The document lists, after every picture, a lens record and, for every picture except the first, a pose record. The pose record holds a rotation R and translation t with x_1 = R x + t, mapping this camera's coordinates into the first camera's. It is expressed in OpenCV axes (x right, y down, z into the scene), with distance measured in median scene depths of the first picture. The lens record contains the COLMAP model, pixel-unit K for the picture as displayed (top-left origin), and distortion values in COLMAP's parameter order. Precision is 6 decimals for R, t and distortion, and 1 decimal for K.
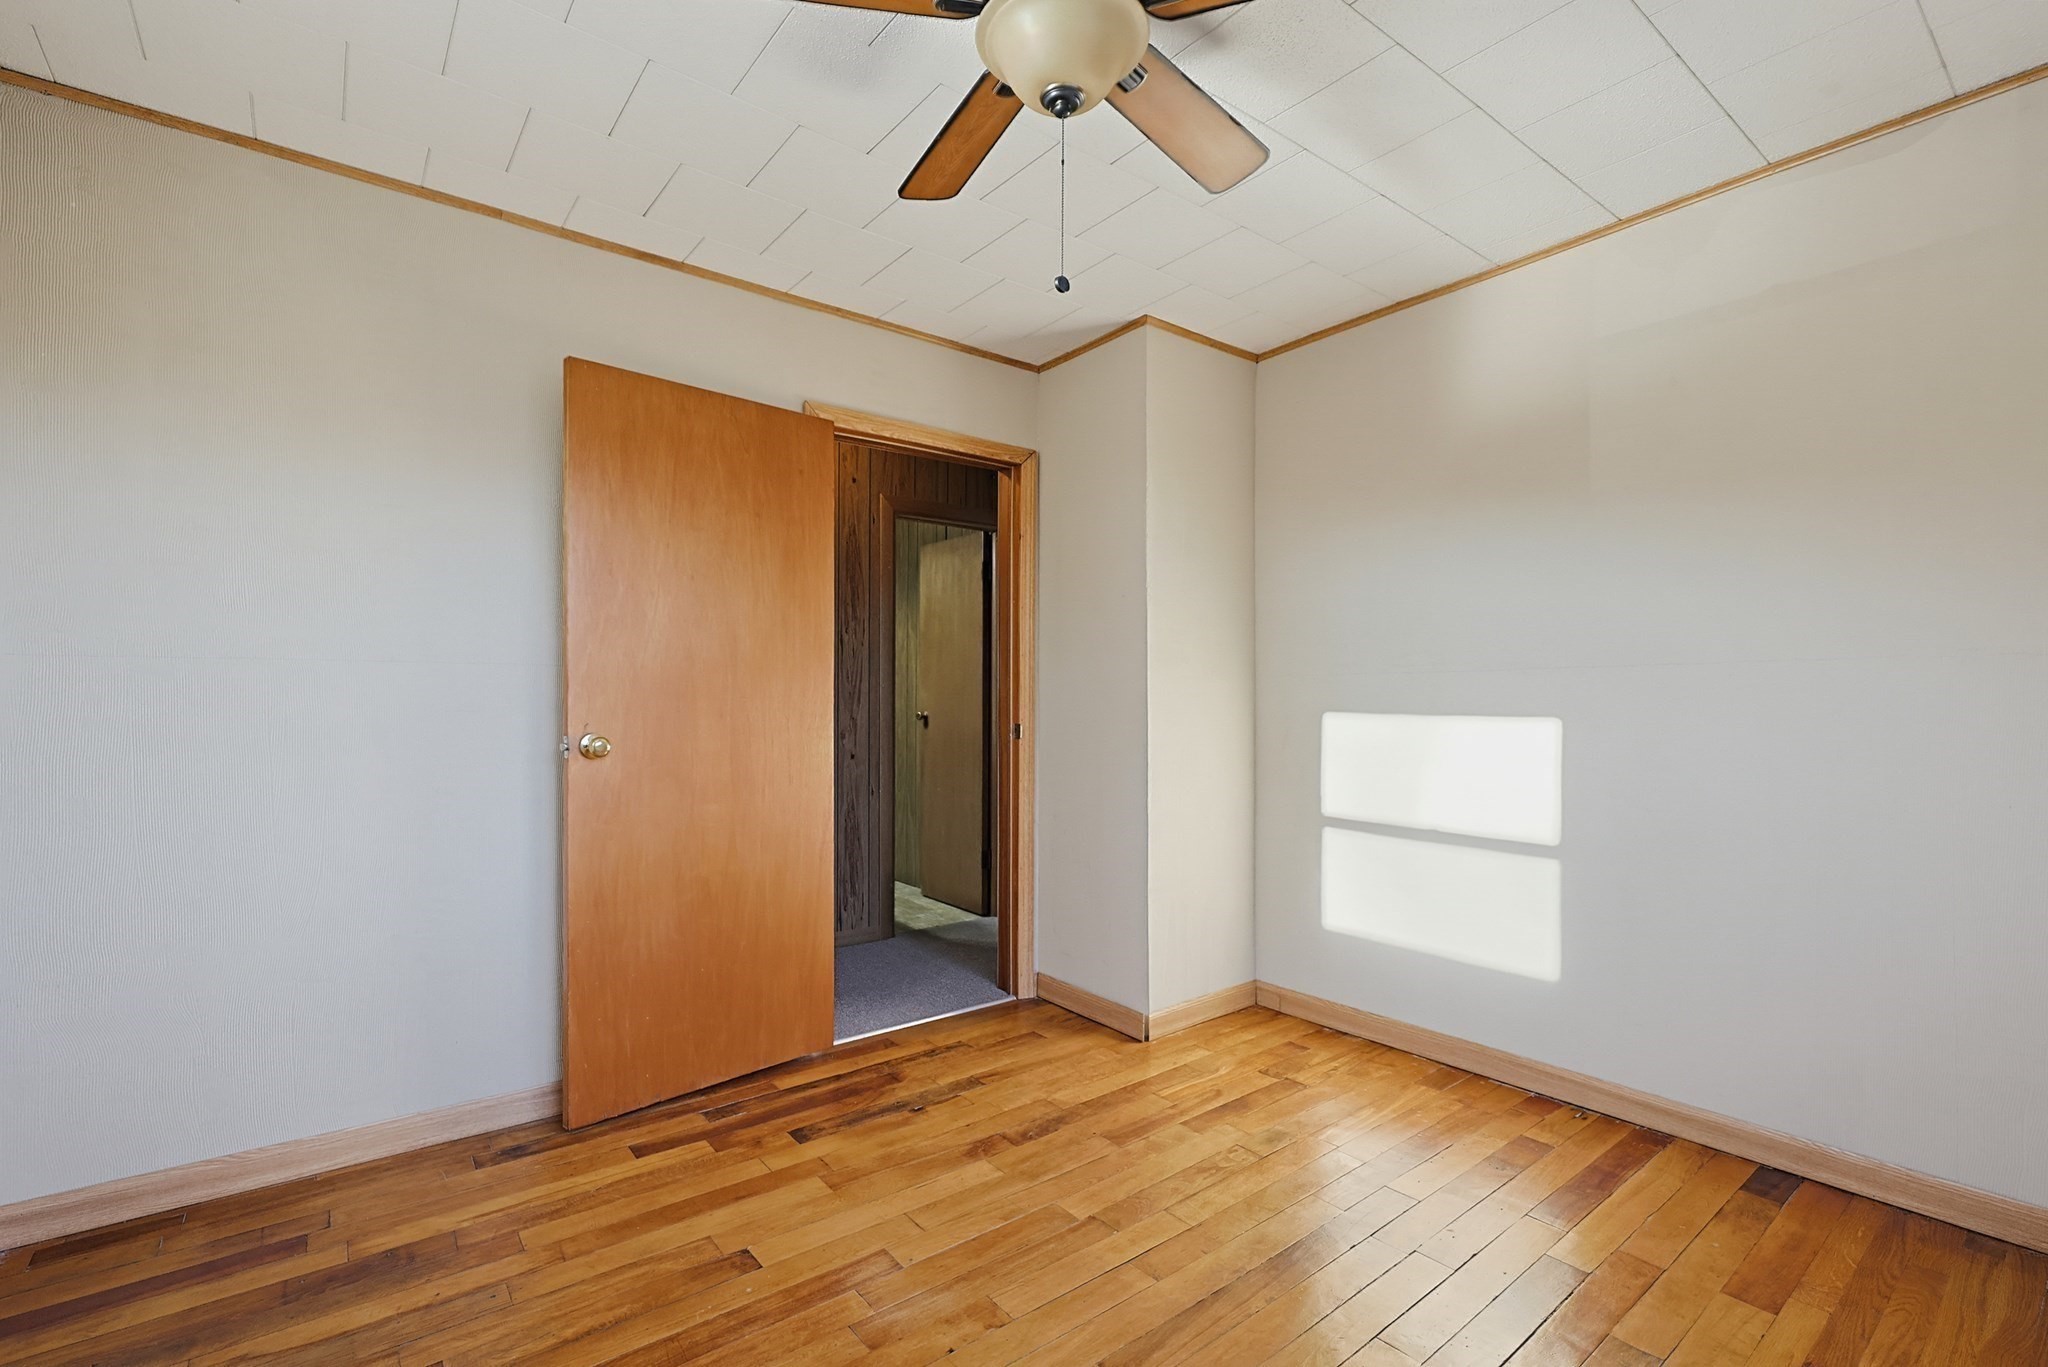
lens RADIAL K [[881.6, 0, 1035.3], [0, 881.6, 688.7], [0, 0, 1]] dist [-0.000504, 0.000095]
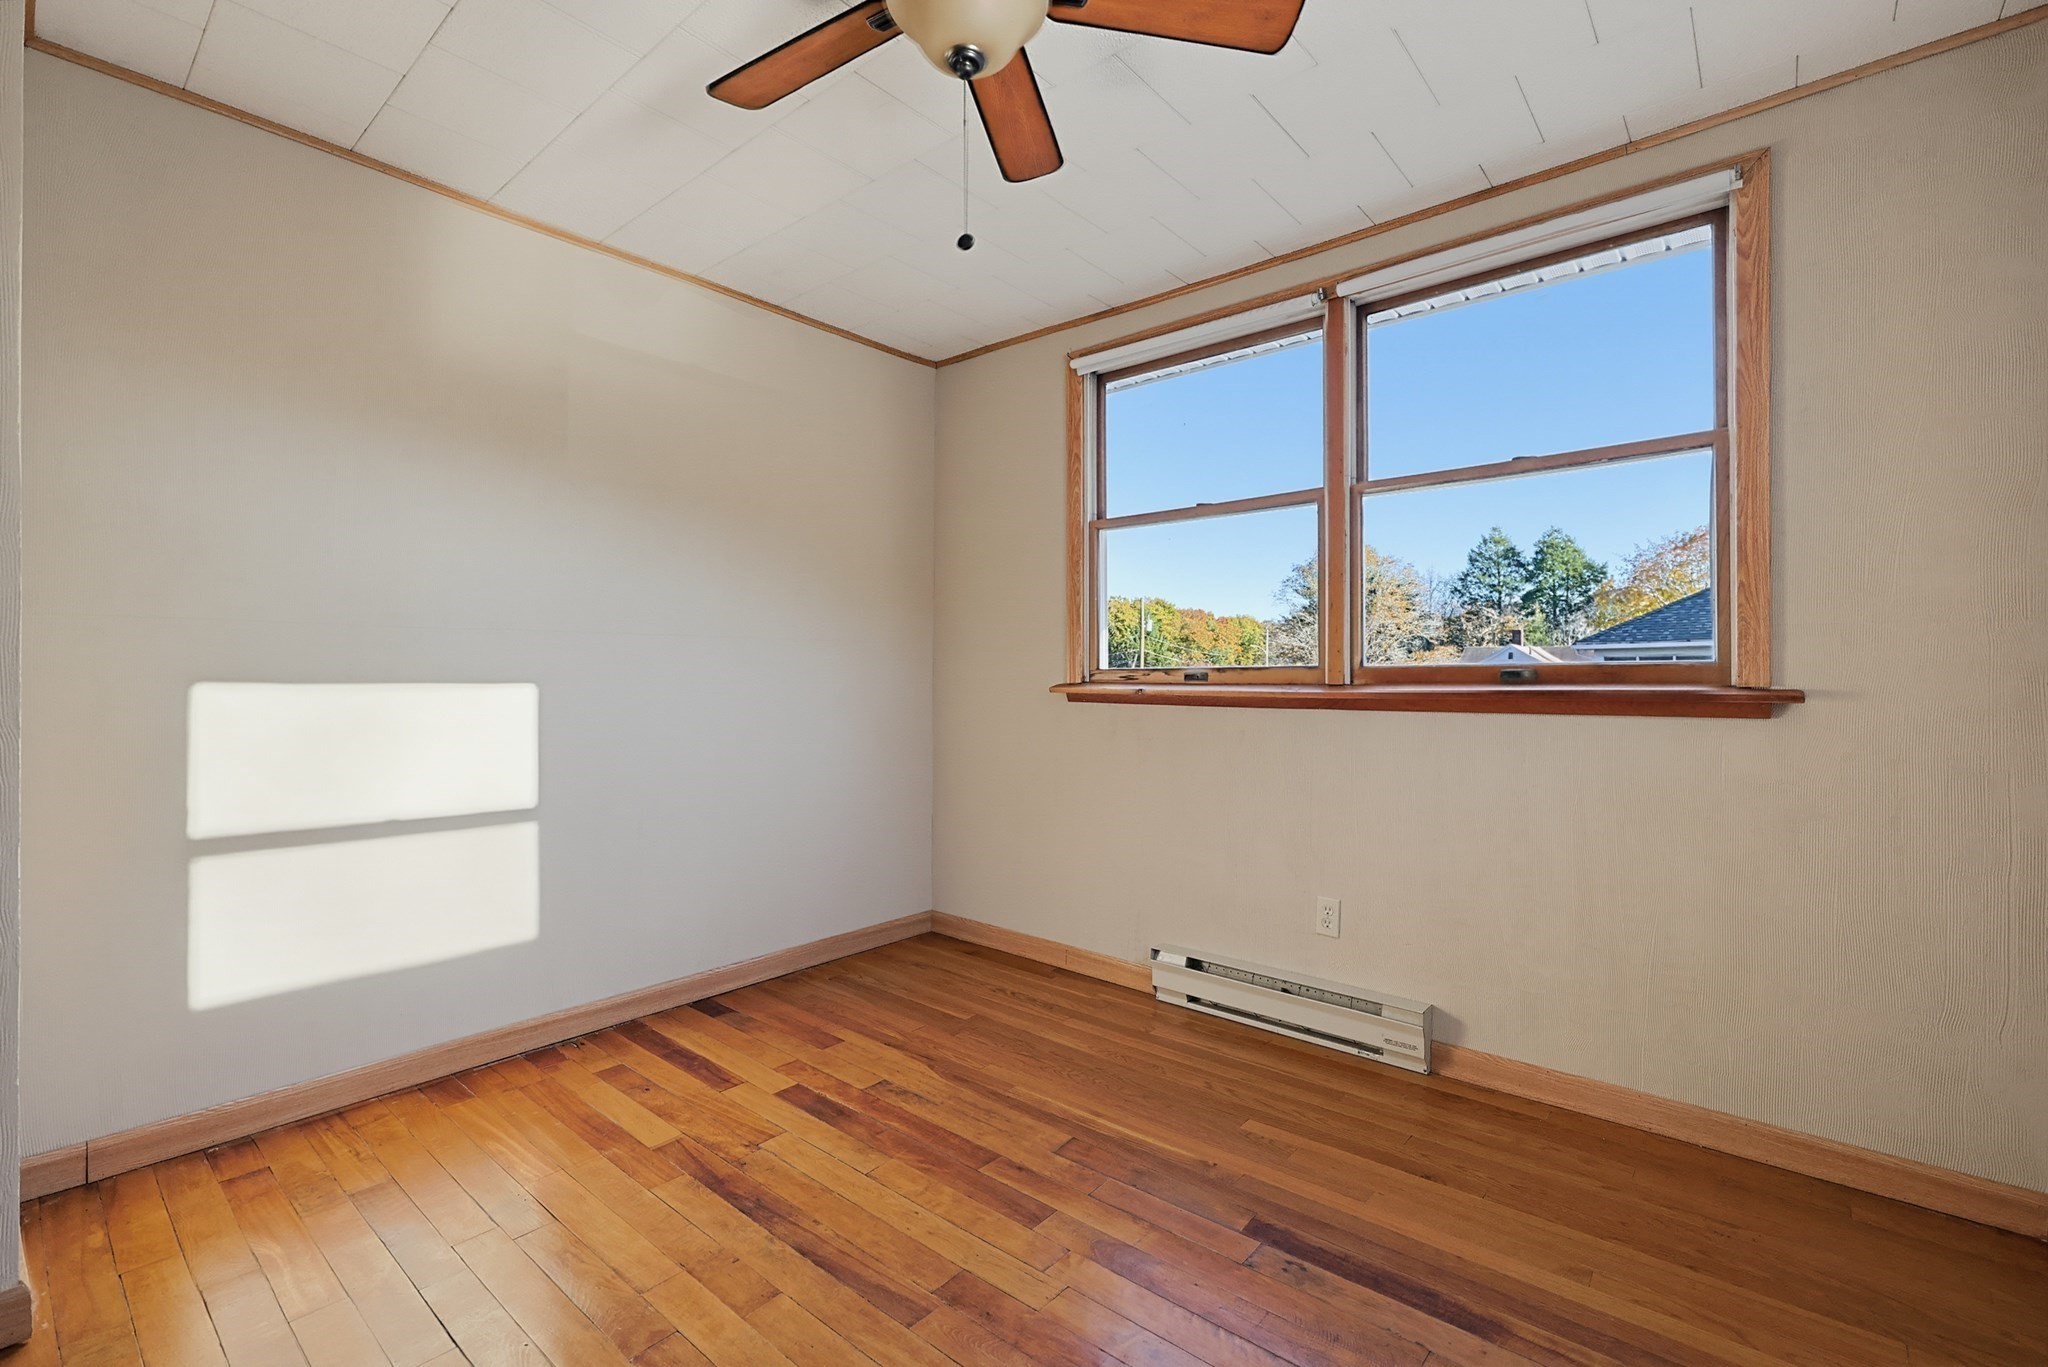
lens RADIAL K [[911.8, 0, 1024.0], [0, 911.8, 683.5], [0, 0, 1]] dist [-0.001377, -0.000198]
pose [[-0.178716, -0.012255, 0.983824, -0.567956], [-0.015388, 0.999835, 0.009660, 0.013032], [-0.983780, -0.013413, -0.178875, 0.628977]]
